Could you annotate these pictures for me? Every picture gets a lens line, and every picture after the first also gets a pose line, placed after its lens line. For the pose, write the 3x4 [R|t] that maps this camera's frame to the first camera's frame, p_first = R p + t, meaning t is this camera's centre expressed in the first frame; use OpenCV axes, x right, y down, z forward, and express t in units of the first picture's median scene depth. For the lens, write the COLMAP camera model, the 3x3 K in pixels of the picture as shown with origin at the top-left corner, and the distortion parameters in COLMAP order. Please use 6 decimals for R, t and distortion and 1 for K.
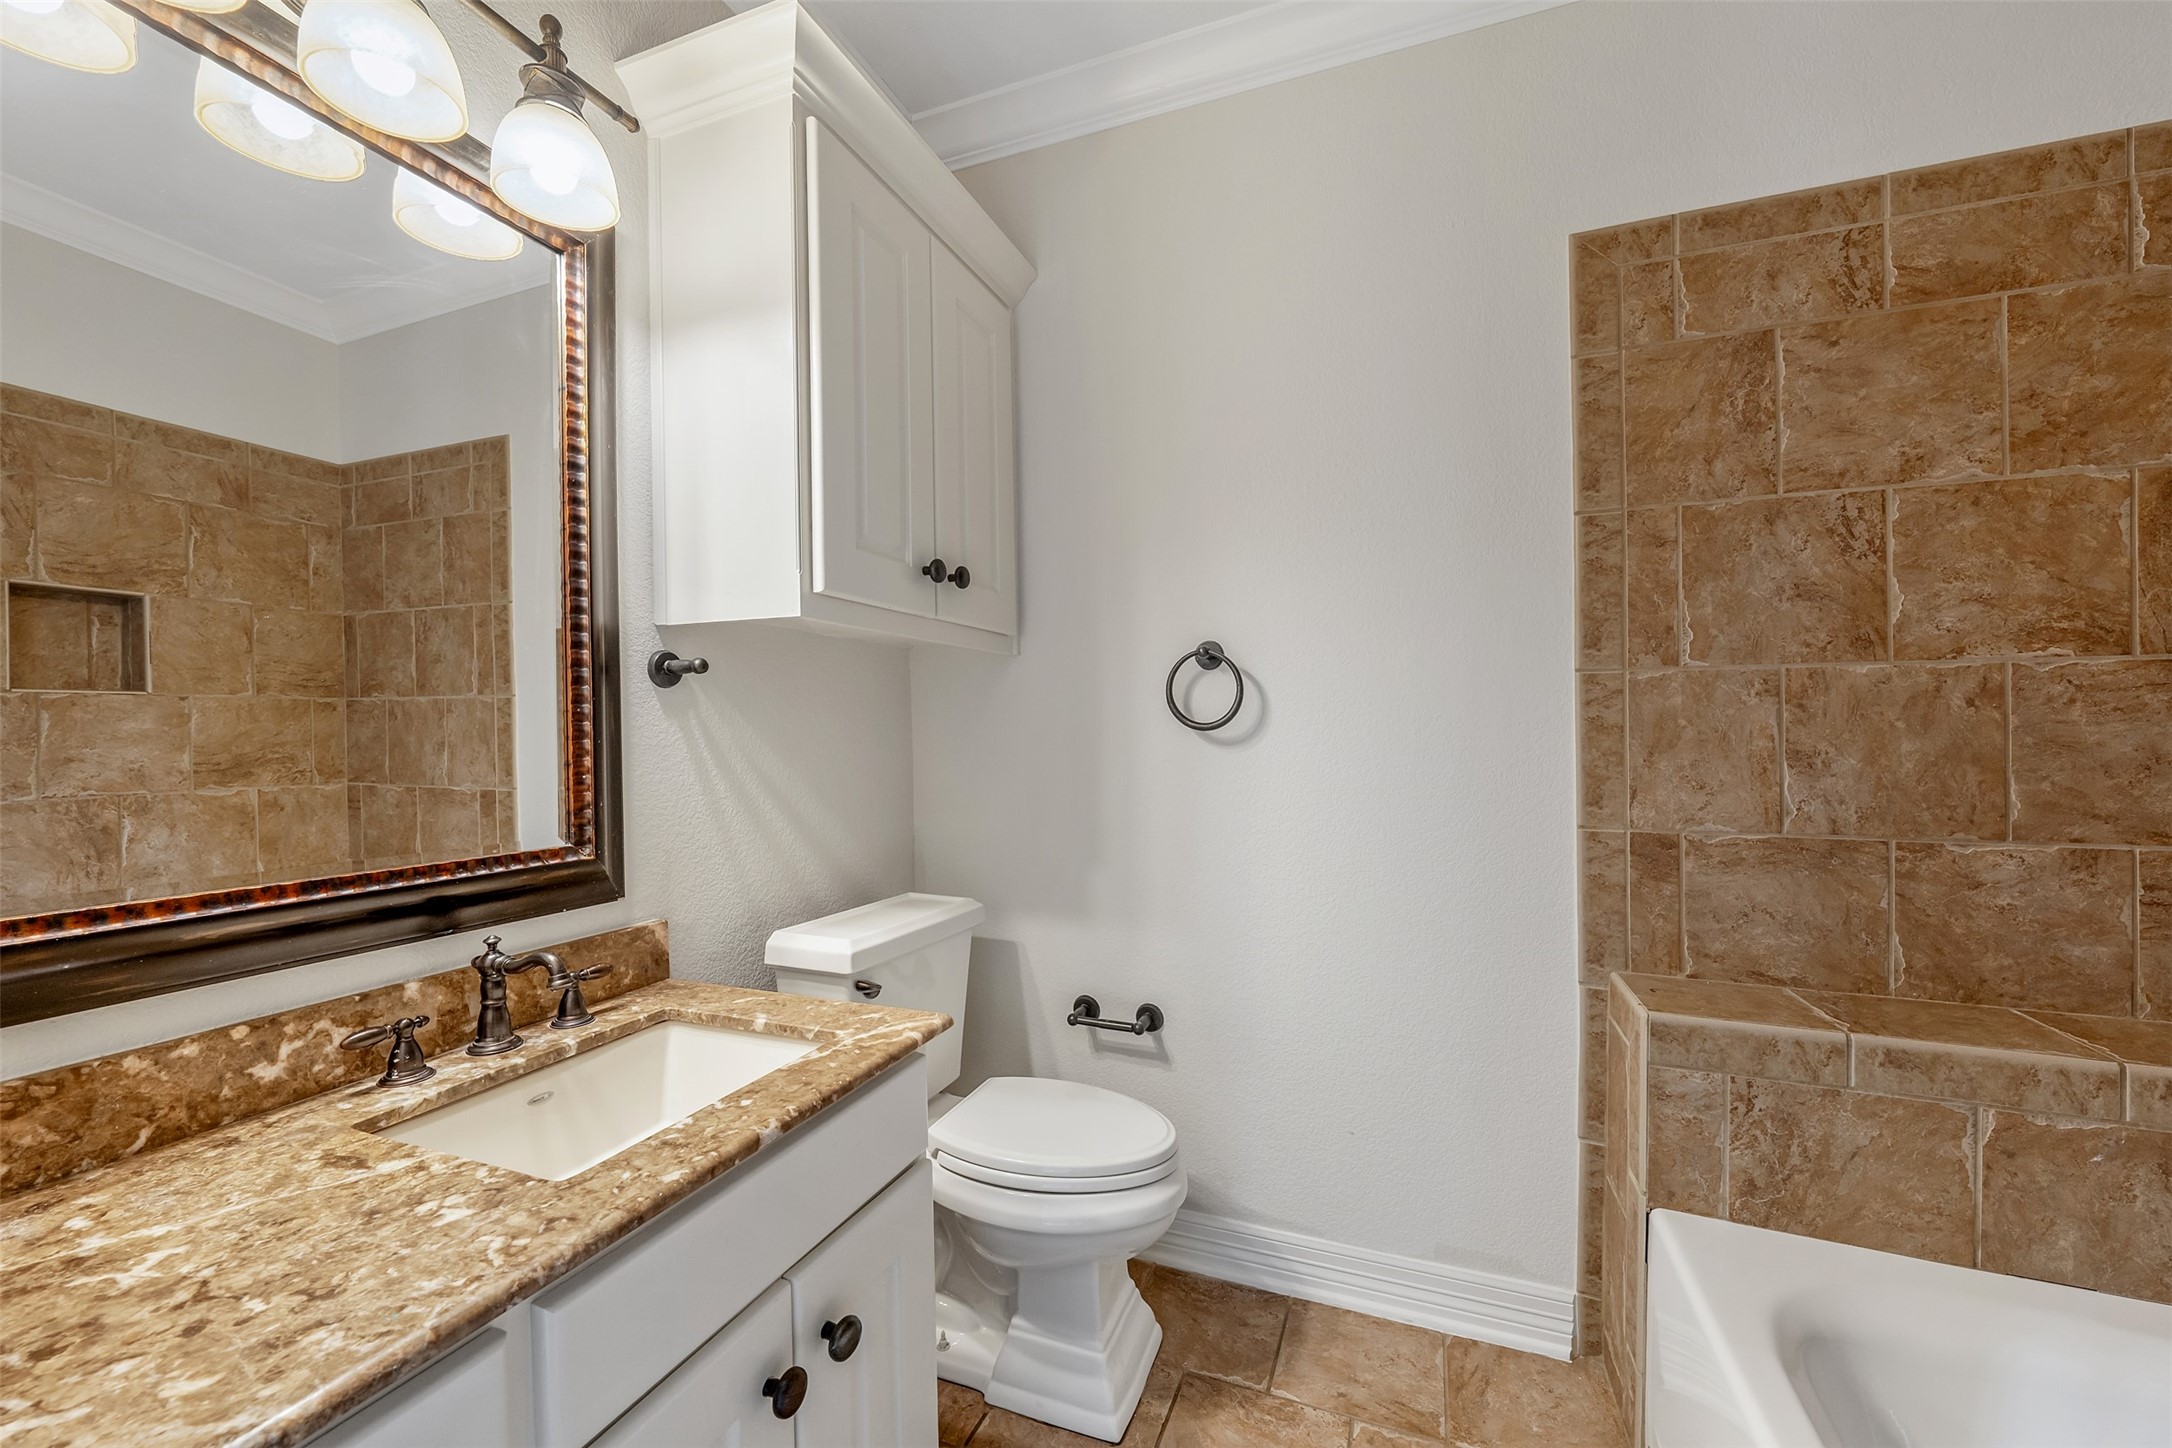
lens RADIAL K [[874.5, 0, 1084.3], [0, 874.5, 730.5], [0, 0, 1]] dist [-0.002782, -0.000281]
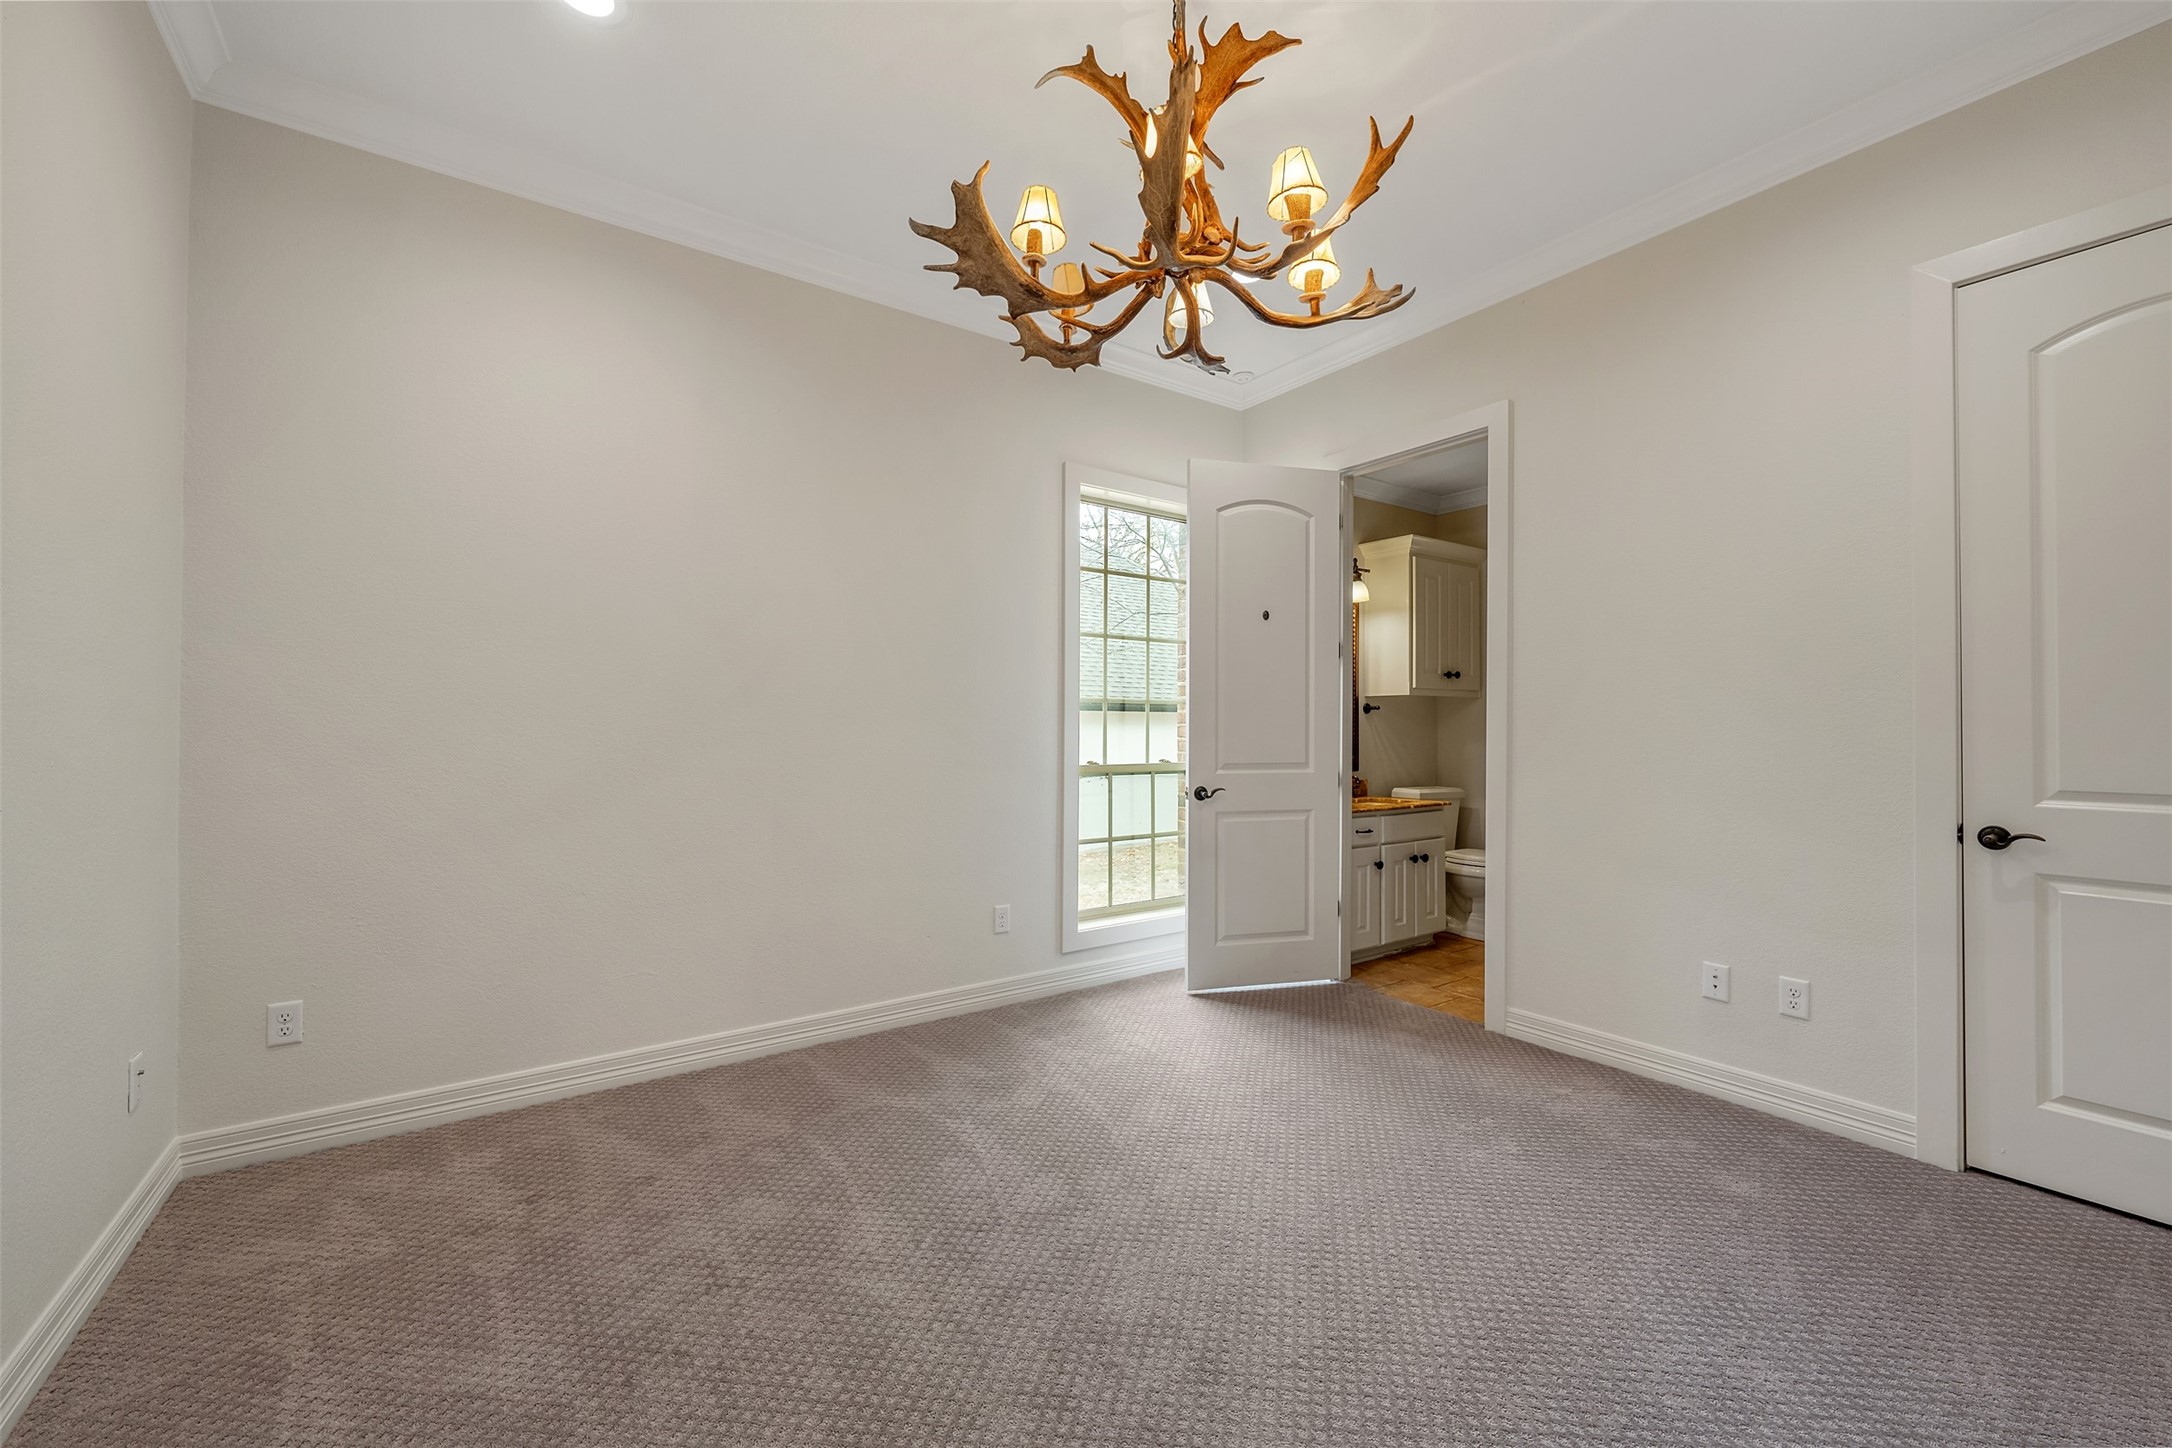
lens RADIAL K [[874.5, 0, 1081.5], [0, 874.5, 721.1], [0, 0, 1]] dist [-0.002782, -0.000281]
pose [[0.858615, 0.006391, -0.512582, 0.338683], [-0.007838, 0.999969, -0.000662, -0.008600], [0.512561, 0.004586, 0.858638, -2.617912]]
